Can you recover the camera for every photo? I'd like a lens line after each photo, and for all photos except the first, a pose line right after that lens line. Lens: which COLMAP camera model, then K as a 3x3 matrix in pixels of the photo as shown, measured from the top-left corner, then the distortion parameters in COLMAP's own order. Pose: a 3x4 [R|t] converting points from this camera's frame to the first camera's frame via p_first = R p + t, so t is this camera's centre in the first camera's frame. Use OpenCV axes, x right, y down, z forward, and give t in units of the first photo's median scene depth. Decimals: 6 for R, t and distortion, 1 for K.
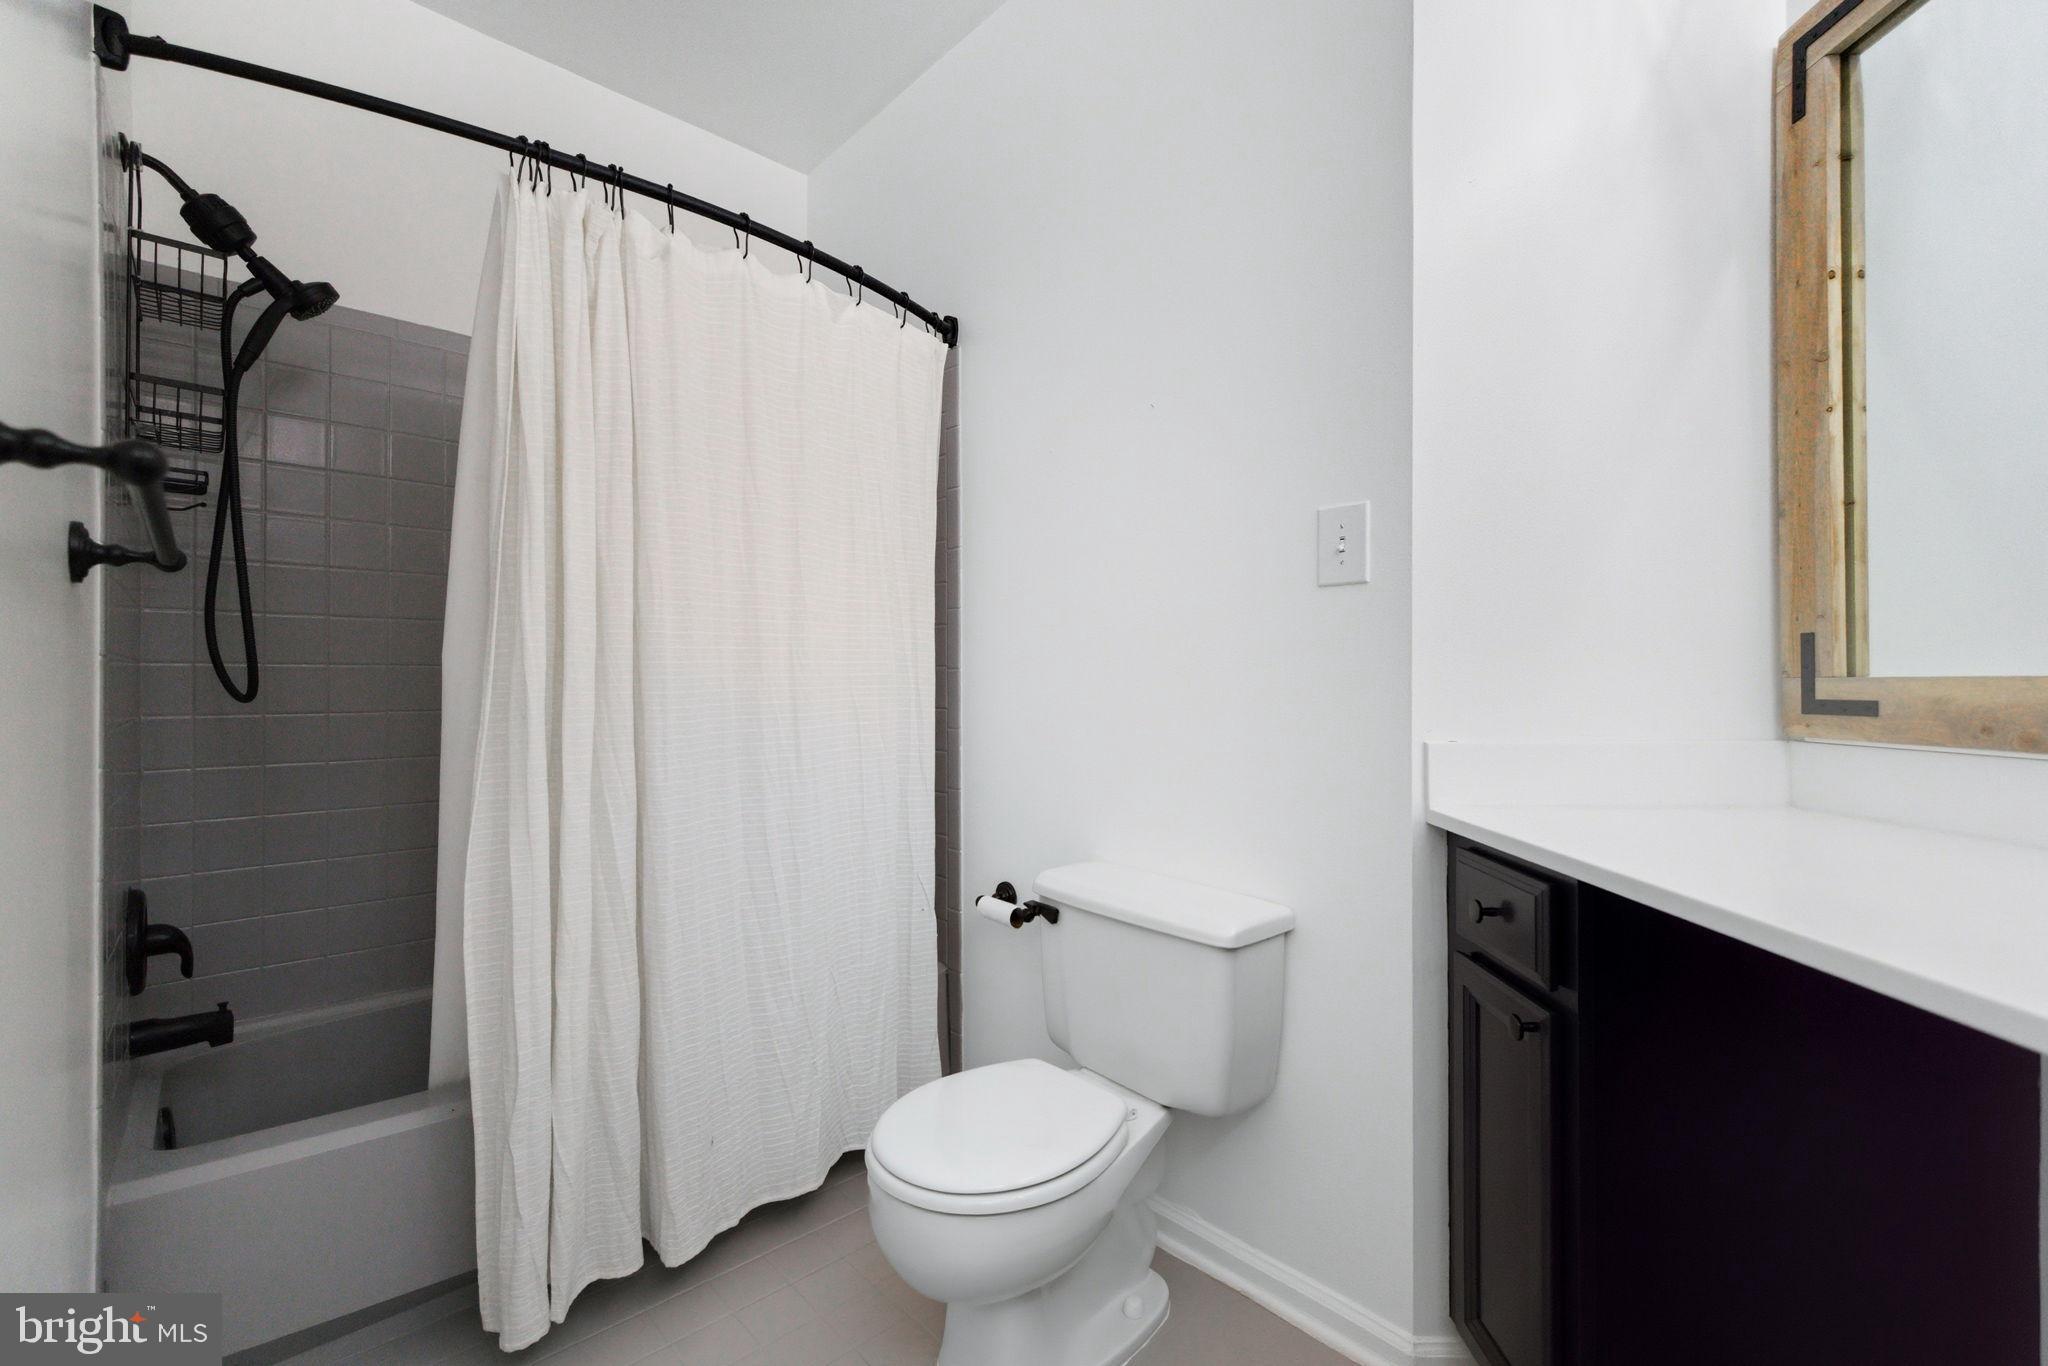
lens RADIAL K [[886.3, 0, 1024.2], [0, 886.3, 682.9], [0, 0, 1]] dist [0.003498, 0.000029]
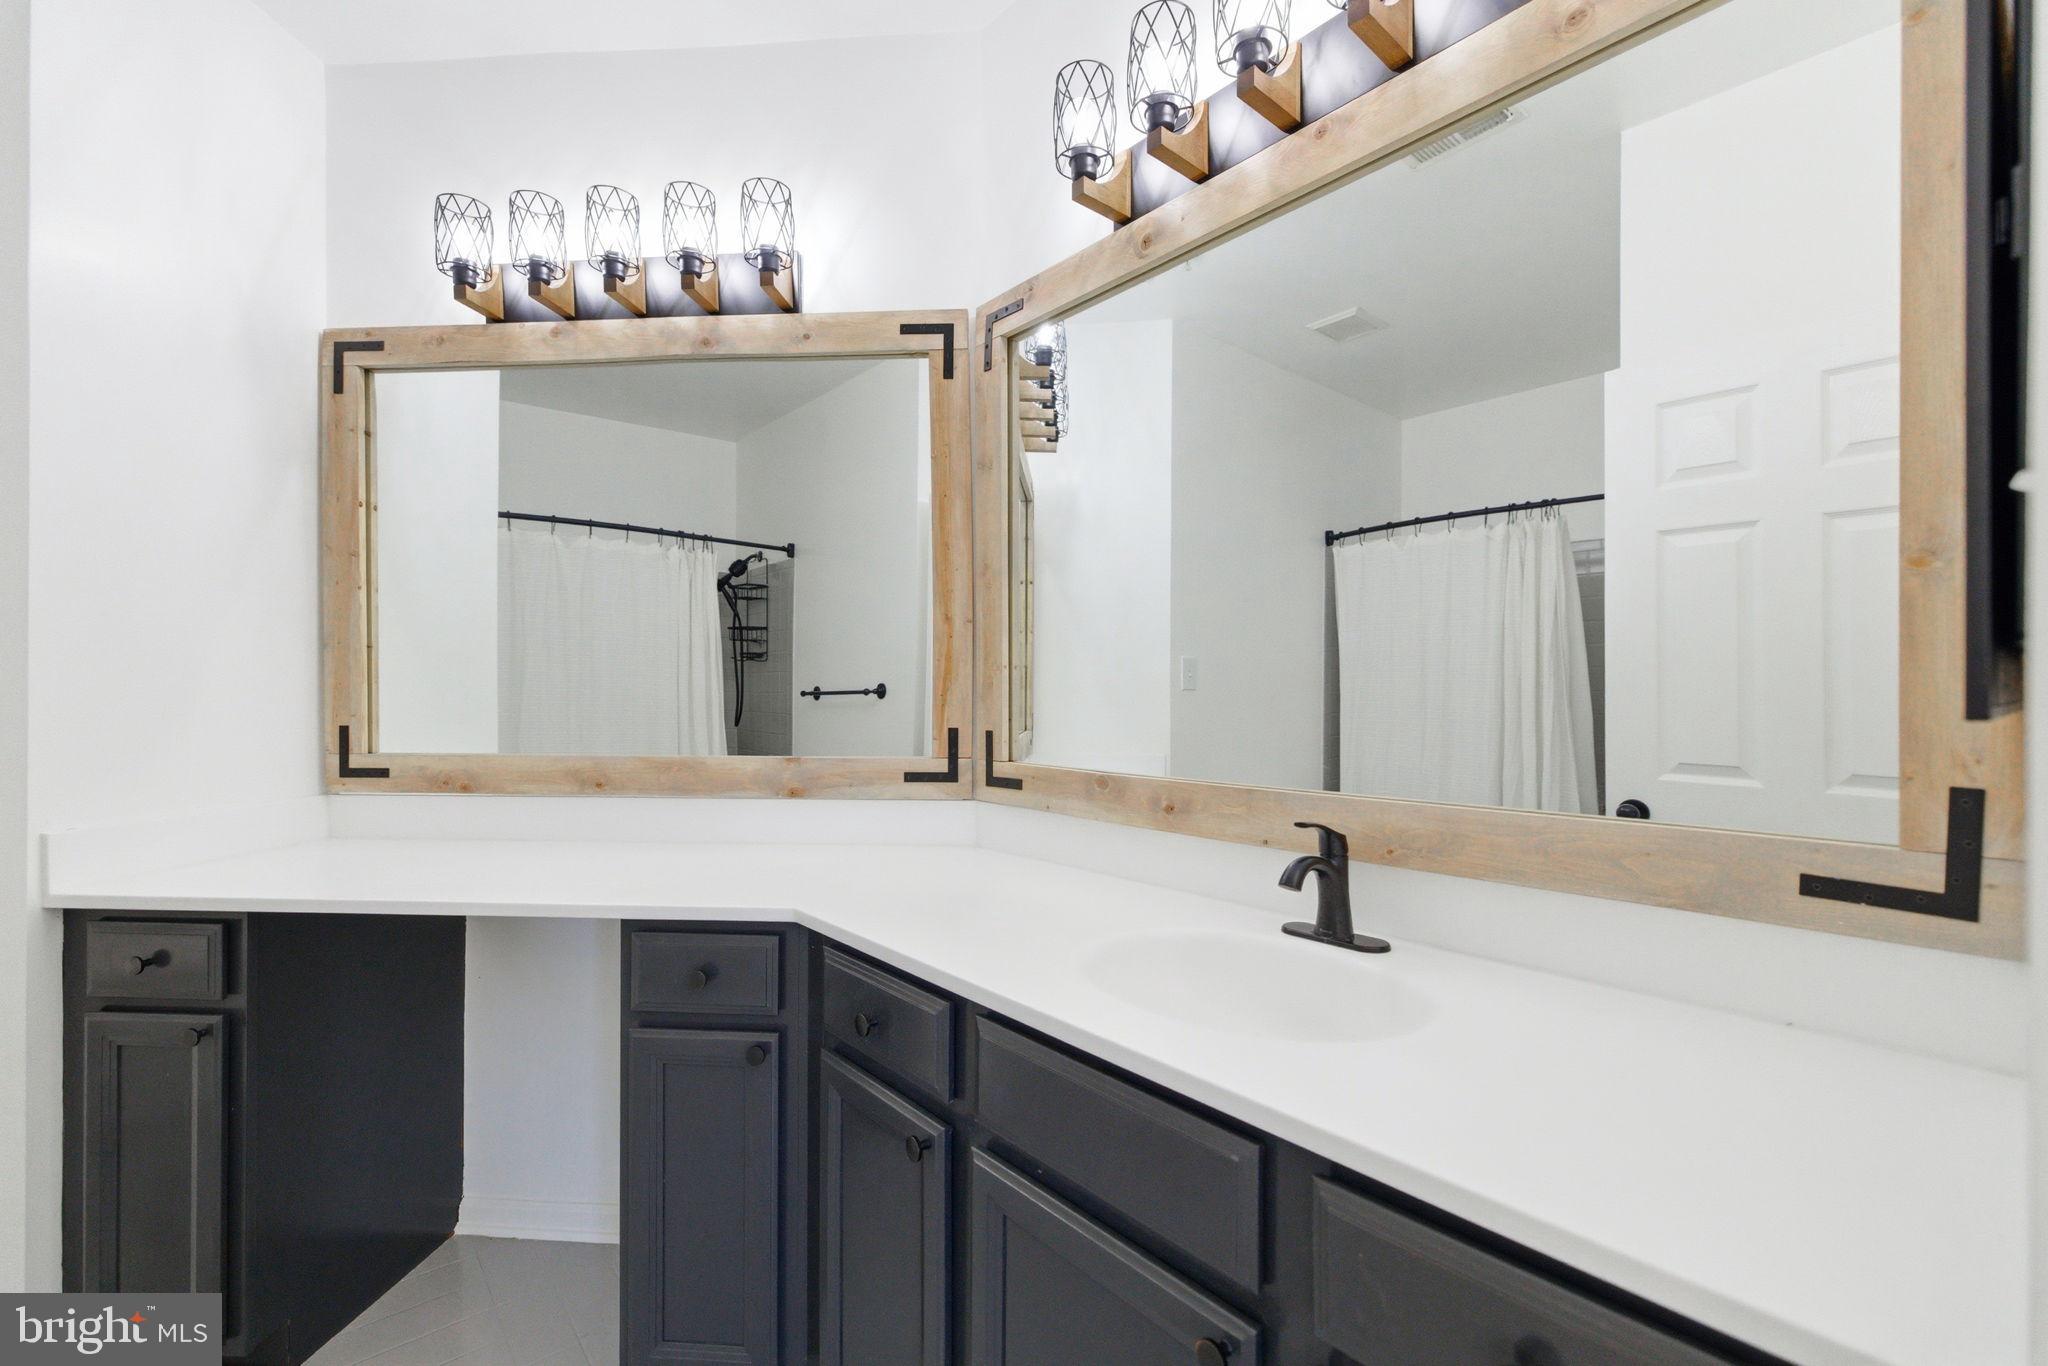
lens RADIAL K [[849.0, 0, 1022.0], [0, 849.0, 700.9], [0, 0, 1]] dist [0.008958, -0.000309]
pose [[0.046723, -0.002794, 0.998904, -0.578704], [-0.006213, 0.999976, 0.003088, -0.114932], [-0.998889, -0.006350, 0.046704, -0.268354]]
